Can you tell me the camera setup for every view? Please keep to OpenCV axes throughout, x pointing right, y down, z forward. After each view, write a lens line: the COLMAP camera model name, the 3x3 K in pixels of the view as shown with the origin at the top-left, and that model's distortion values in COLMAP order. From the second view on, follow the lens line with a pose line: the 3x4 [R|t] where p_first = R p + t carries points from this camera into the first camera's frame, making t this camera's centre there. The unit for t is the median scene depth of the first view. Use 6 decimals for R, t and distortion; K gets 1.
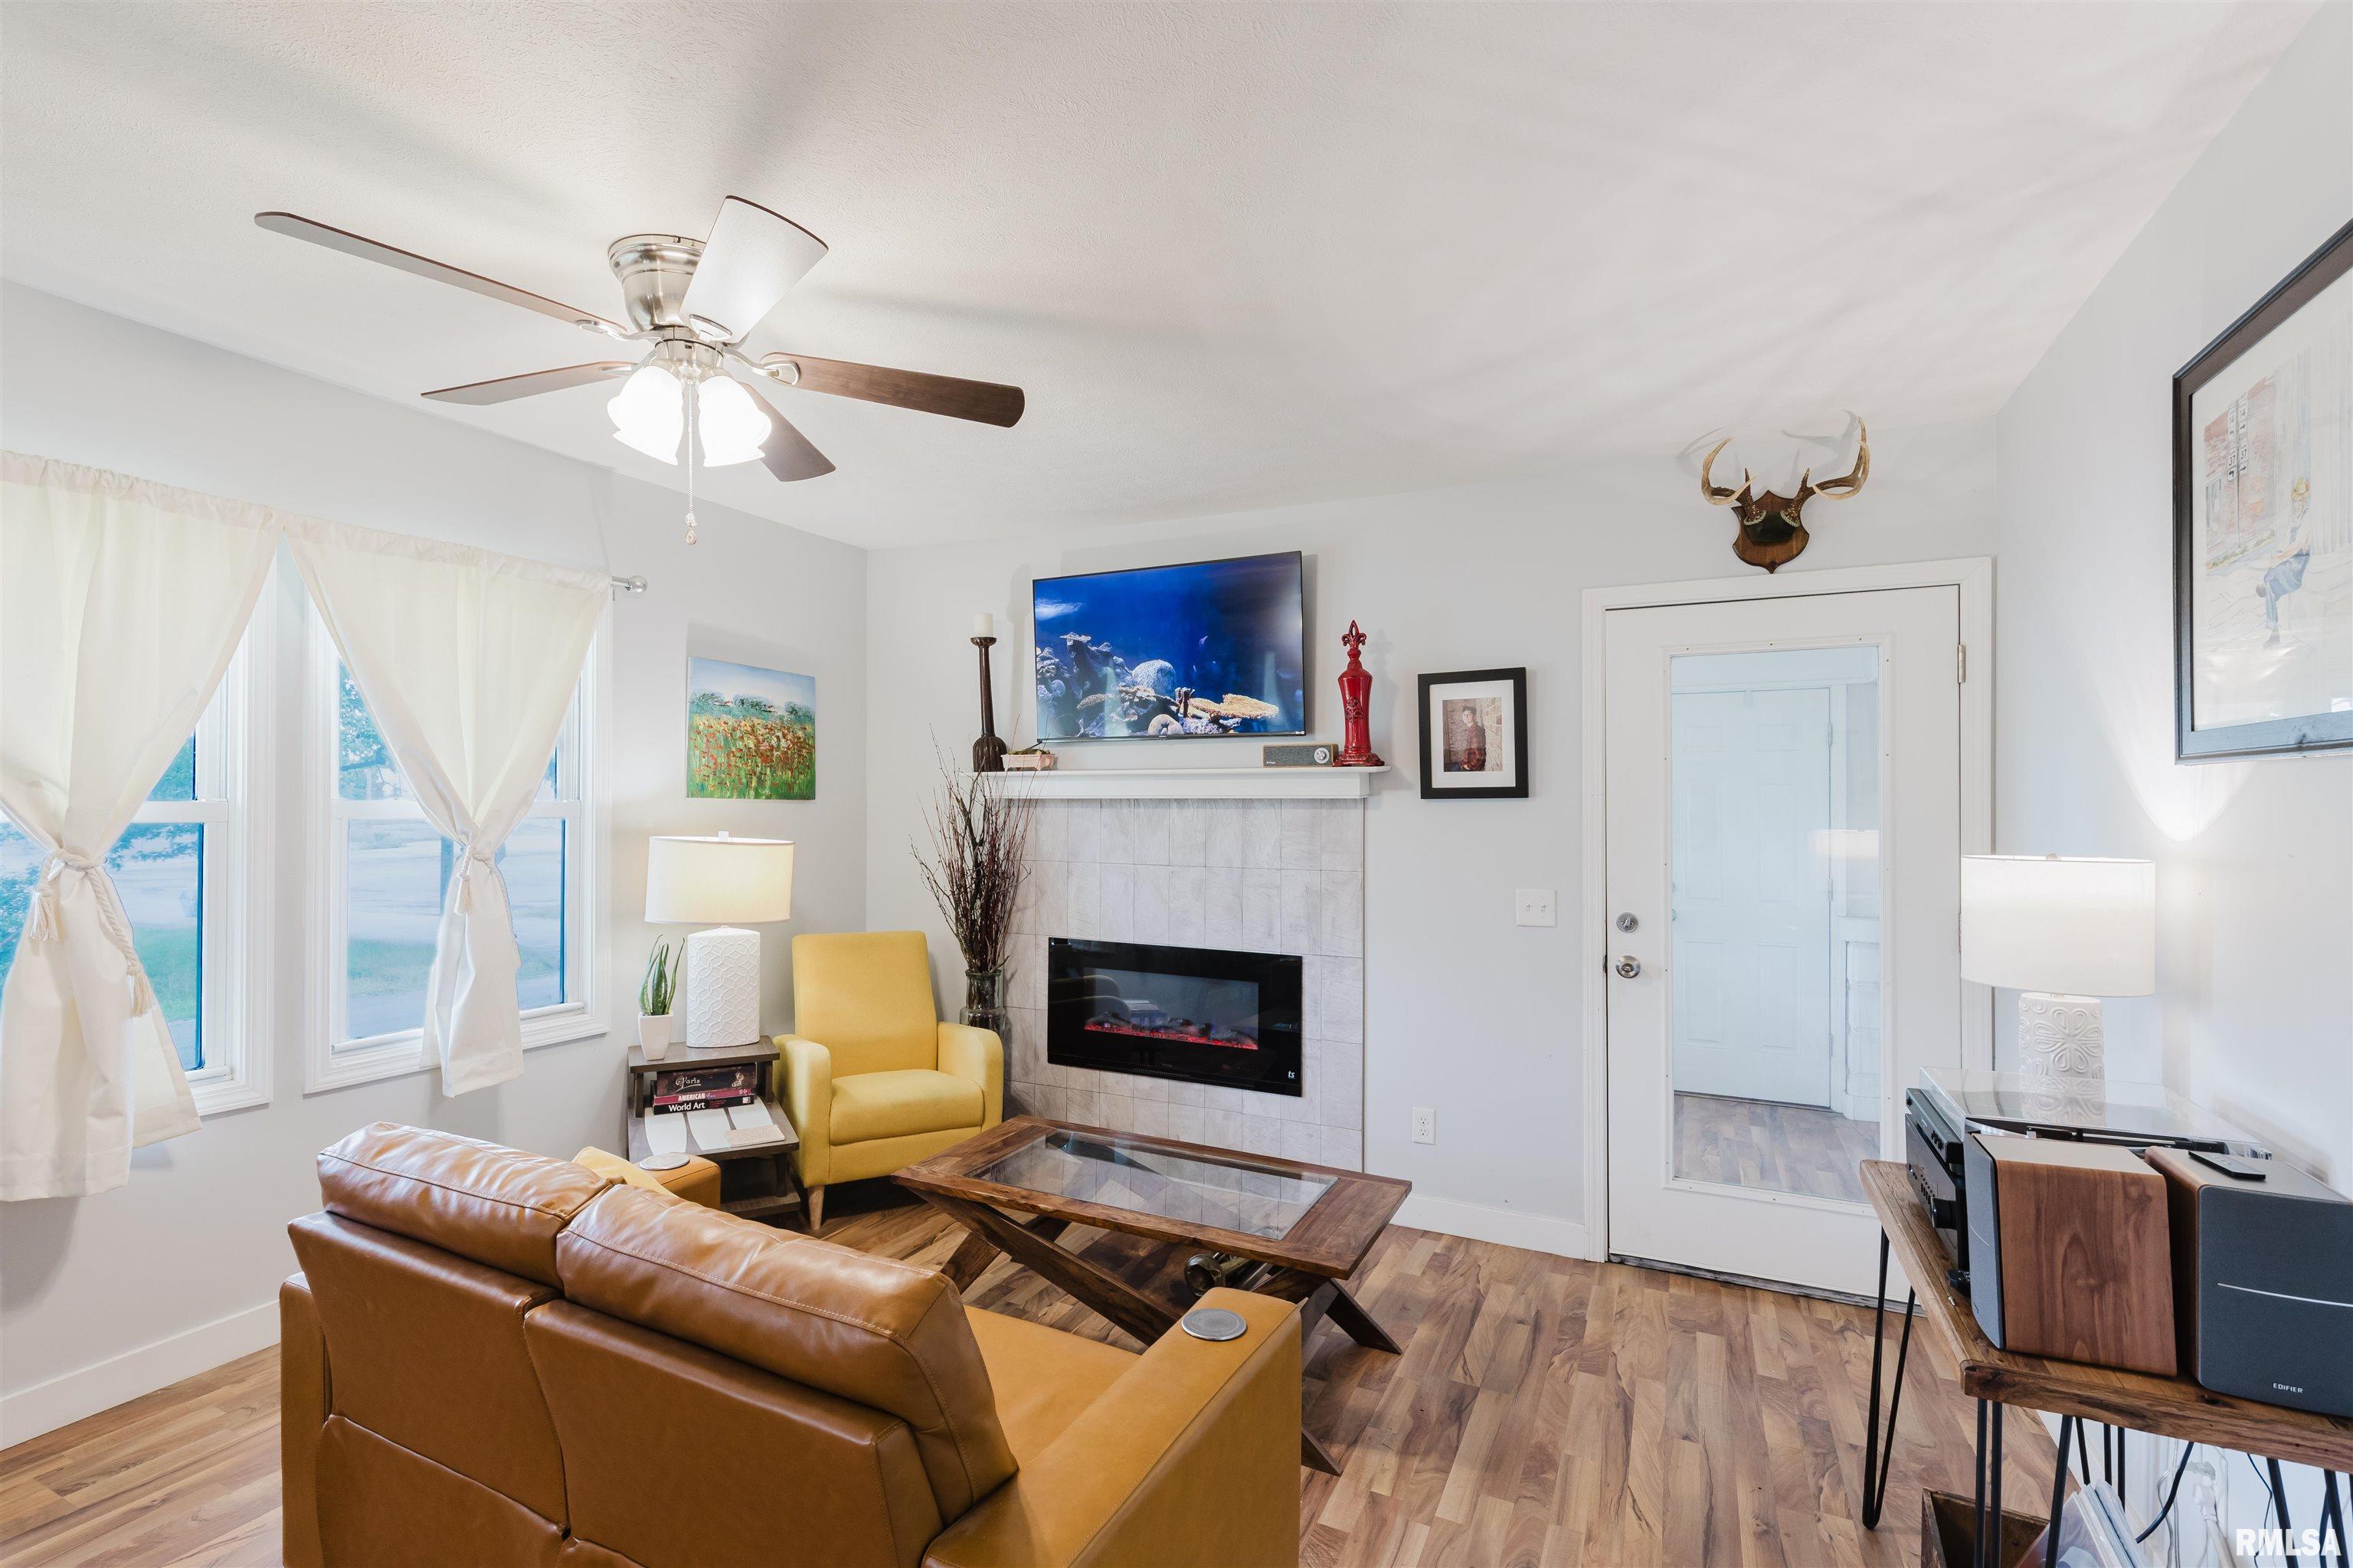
lens RADIAL K [[1056.4, 0, 1175.8], [0, 1056.4, 790.4], [0, 0, 1]] dist [0.007400, -0.000732]
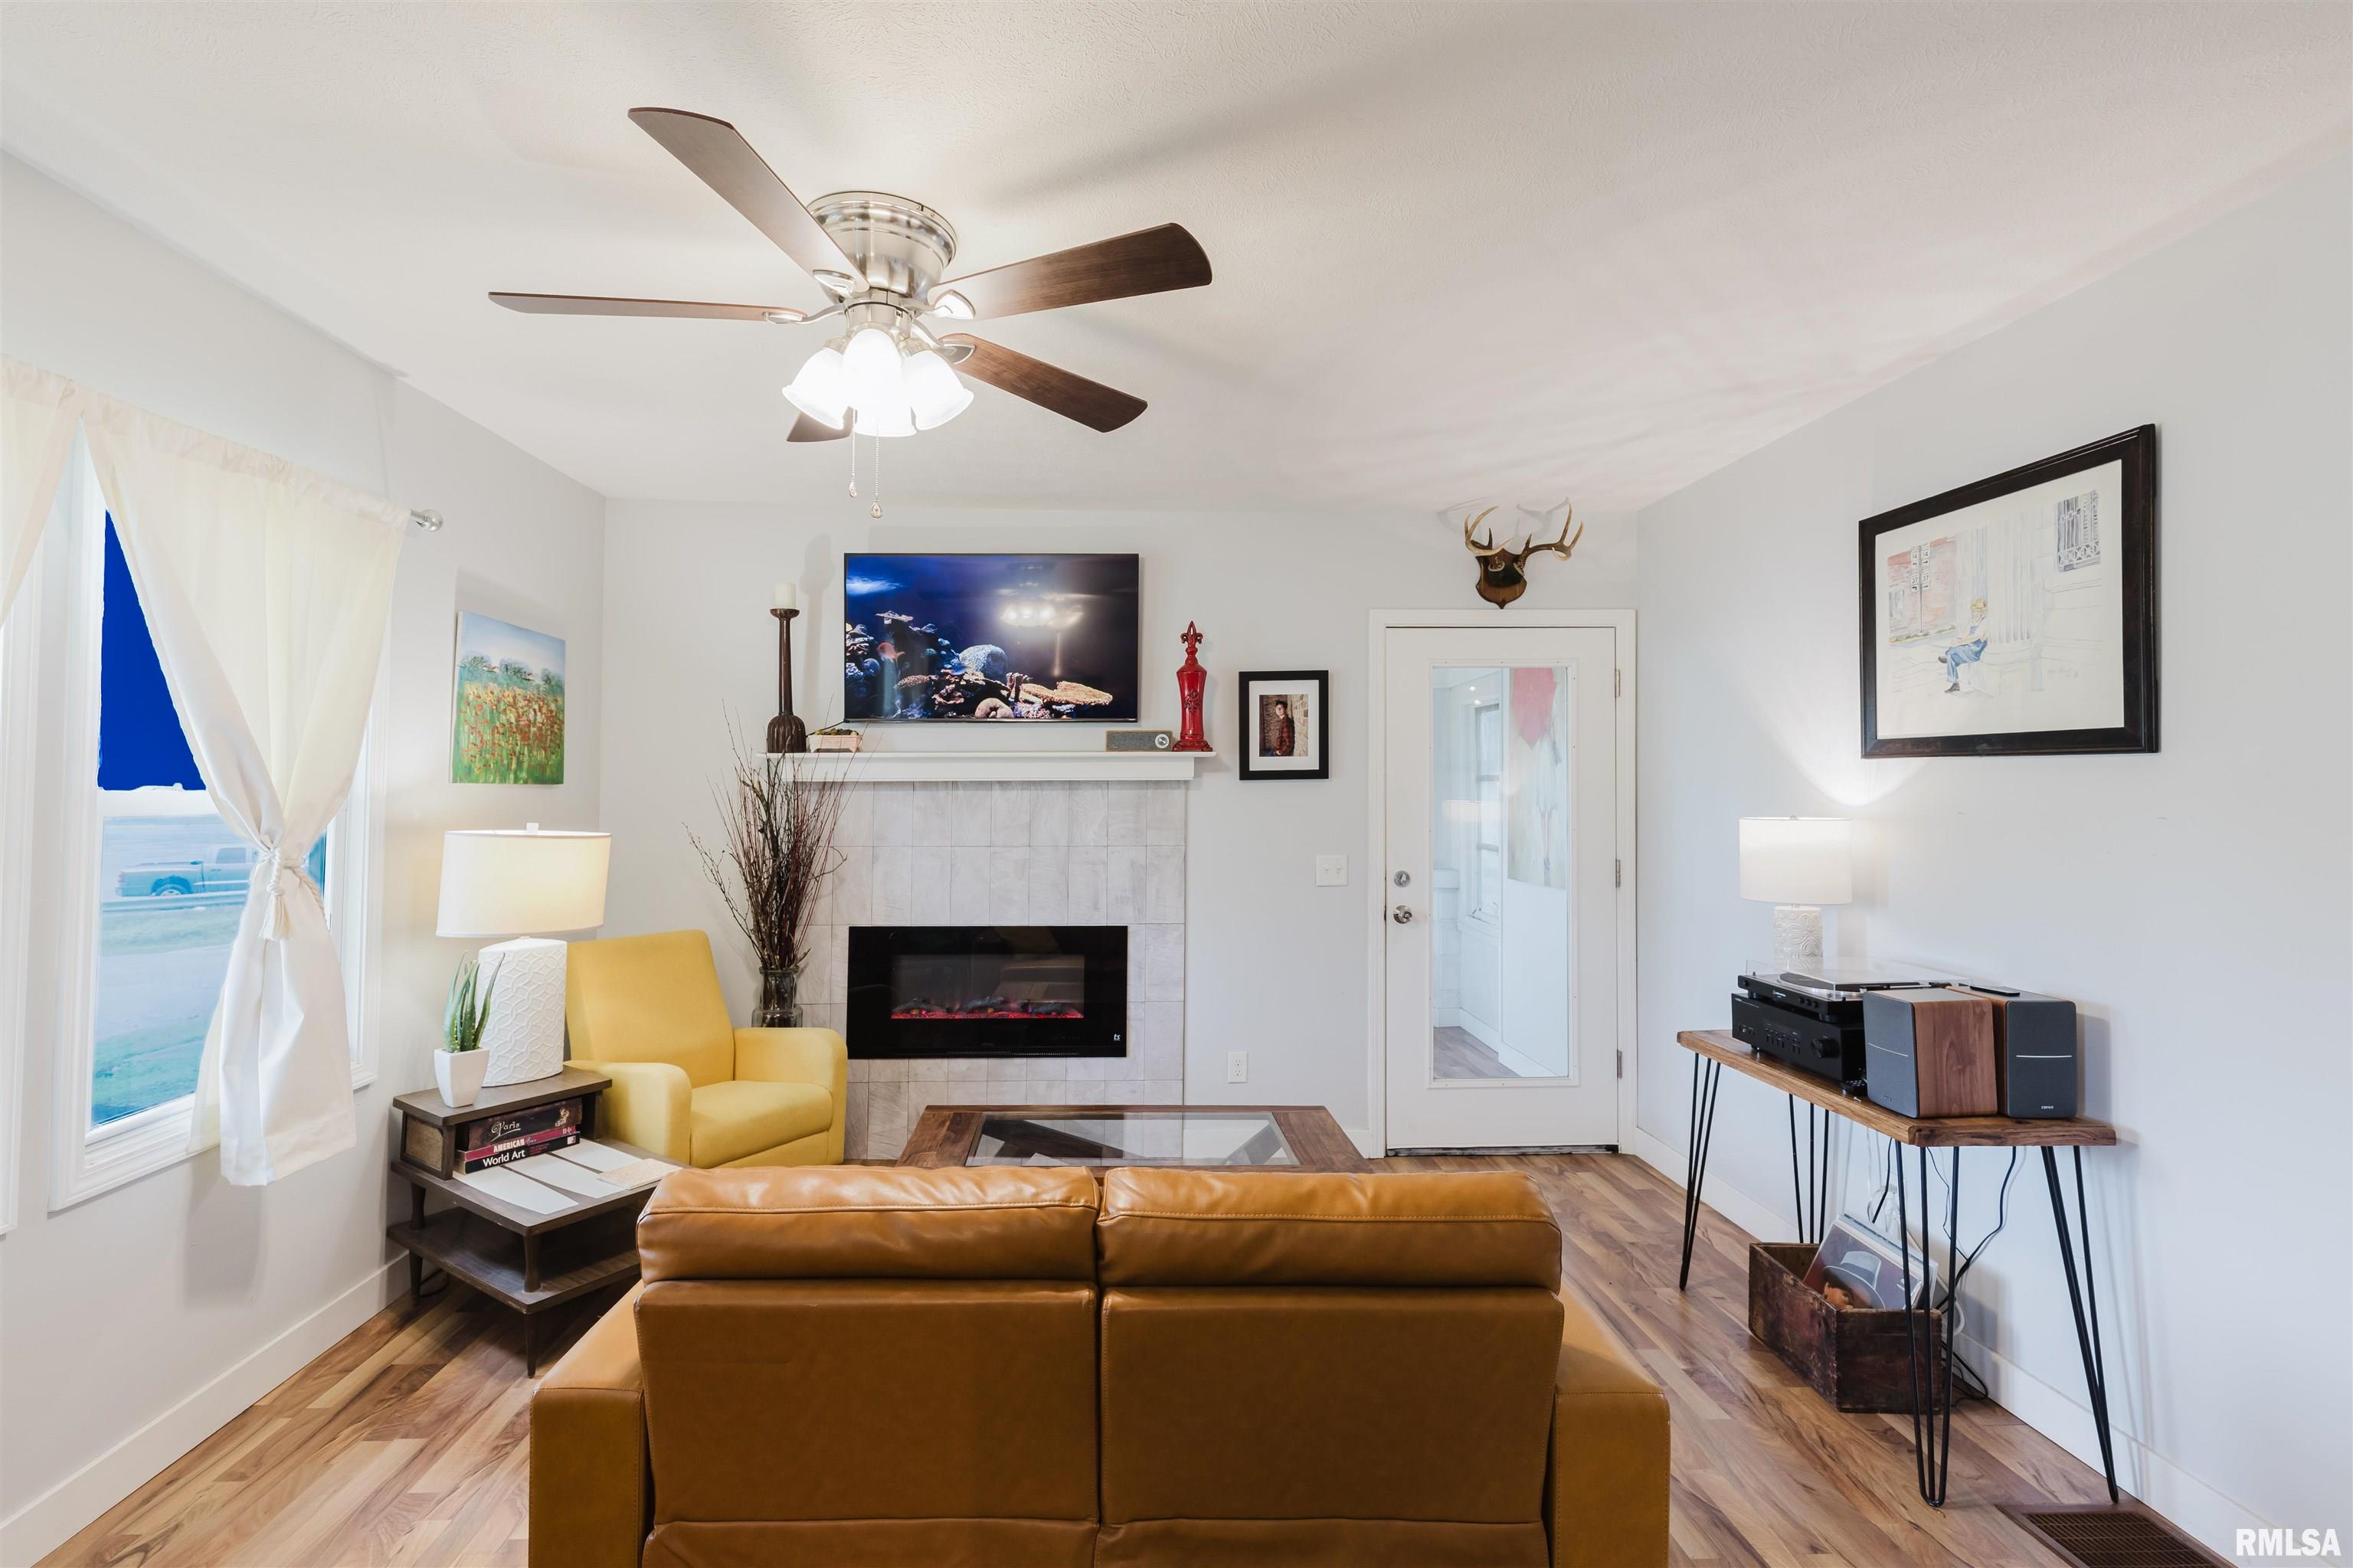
lens RADIAL K [[1056.4, 0, 1136.0], [0, 1056.4, 746.3], [0, 0, 1]] dist [0.007400, -0.000732]
pose [[0.888562, 0.009562, 0.458656, -0.402466], [-0.000058, 0.999785, -0.020730, -0.004886], [-0.458756, 0.018393, 0.888372, 0.033768]]
